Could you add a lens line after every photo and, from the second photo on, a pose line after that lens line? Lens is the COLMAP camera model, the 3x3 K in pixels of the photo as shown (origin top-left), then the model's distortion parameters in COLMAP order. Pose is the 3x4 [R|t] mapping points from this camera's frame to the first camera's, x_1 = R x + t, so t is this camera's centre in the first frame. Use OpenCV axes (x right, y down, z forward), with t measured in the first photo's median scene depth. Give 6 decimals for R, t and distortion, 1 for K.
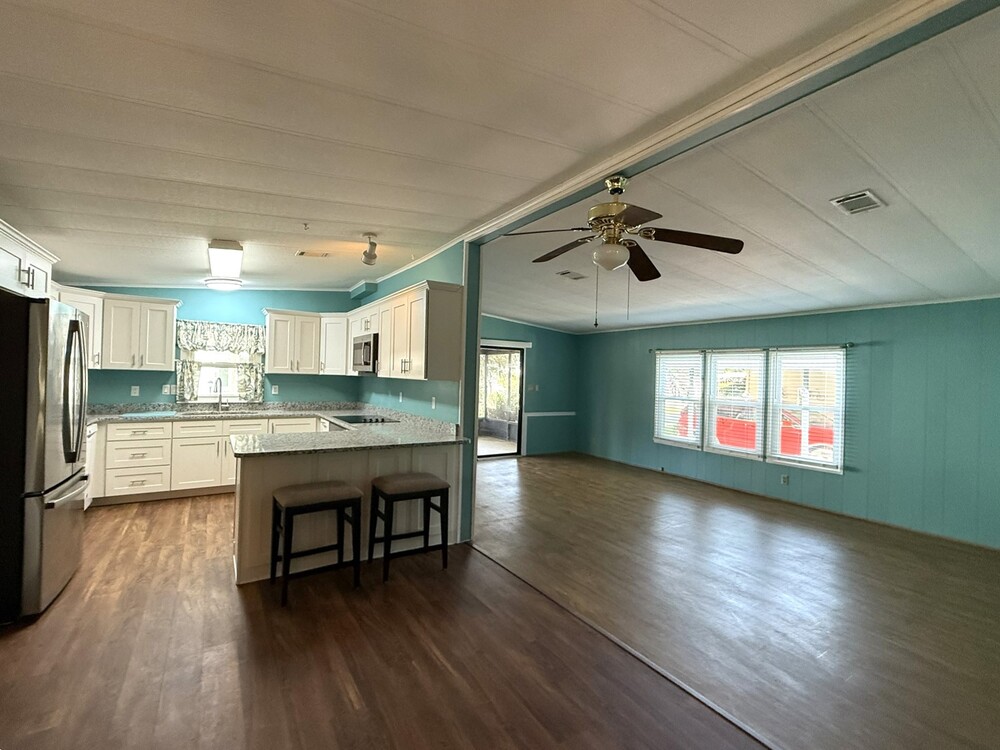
lens RADIAL K [[438.9, 0, 497.6], [0, 438.9, 373.1], [0, 0, 1]] dist [-0.003937, -0.000058]
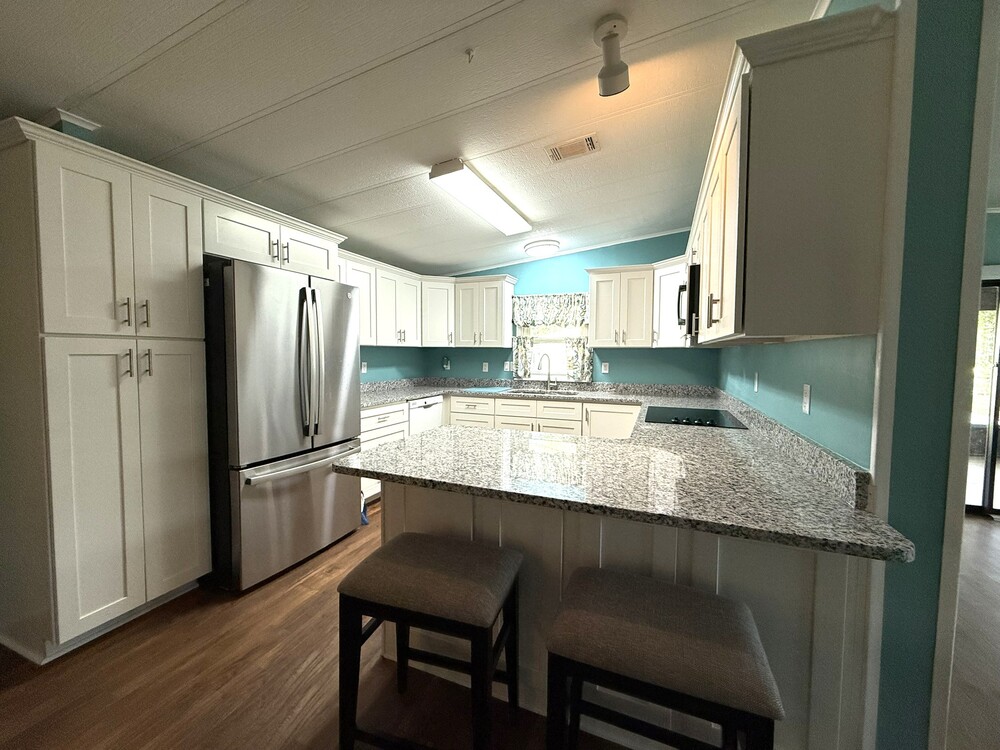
lens RADIAL K [[396.7, 0, 498.5], [0, 396.7, 372.3], [0, 0, 1]] dist [0.000123, -0.000369]
pose [[0.576488, 0.017259, -0.816923, -0.008185], [0.013971, 0.999423, 0.030973, 0.022404], [0.816986, -0.029269, 0.575914, 0.441796]]
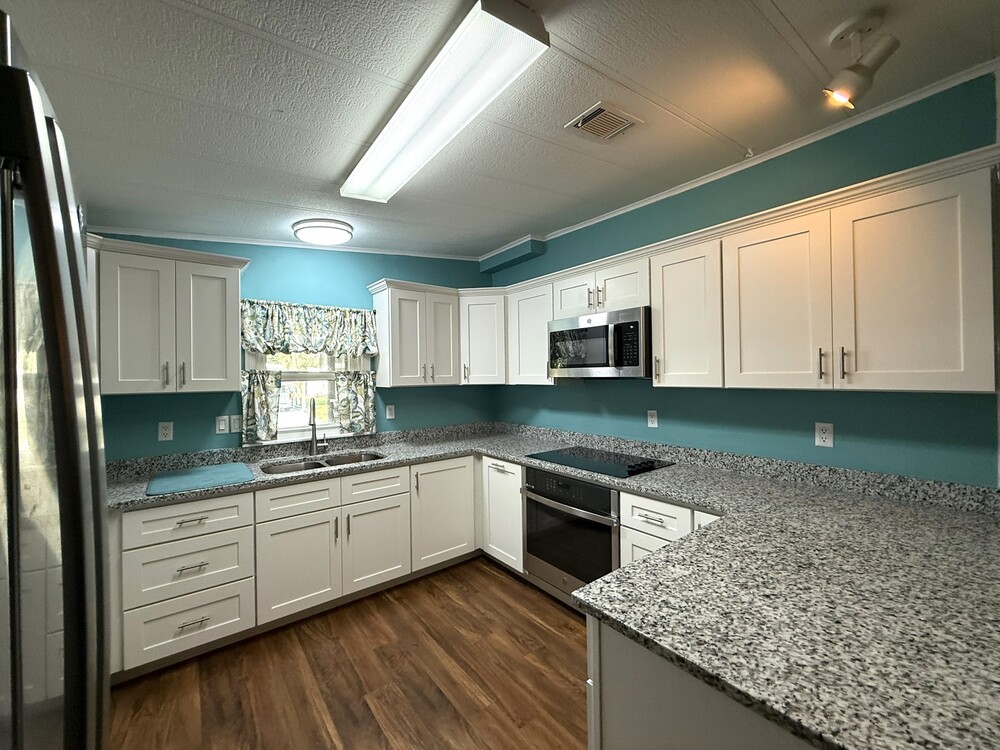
lens RADIAL K [[396.7, 0, 499.0], [0, 396.7, 373.5], [0, 0, 1]] dist [0.000123, -0.000369]
pose [[0.995334, -0.040047, 0.087786, -0.441782], [0.039936, 0.999198, 0.003016, -0.014501], [-0.087836, 0.000504, 0.996135, 0.459219]]
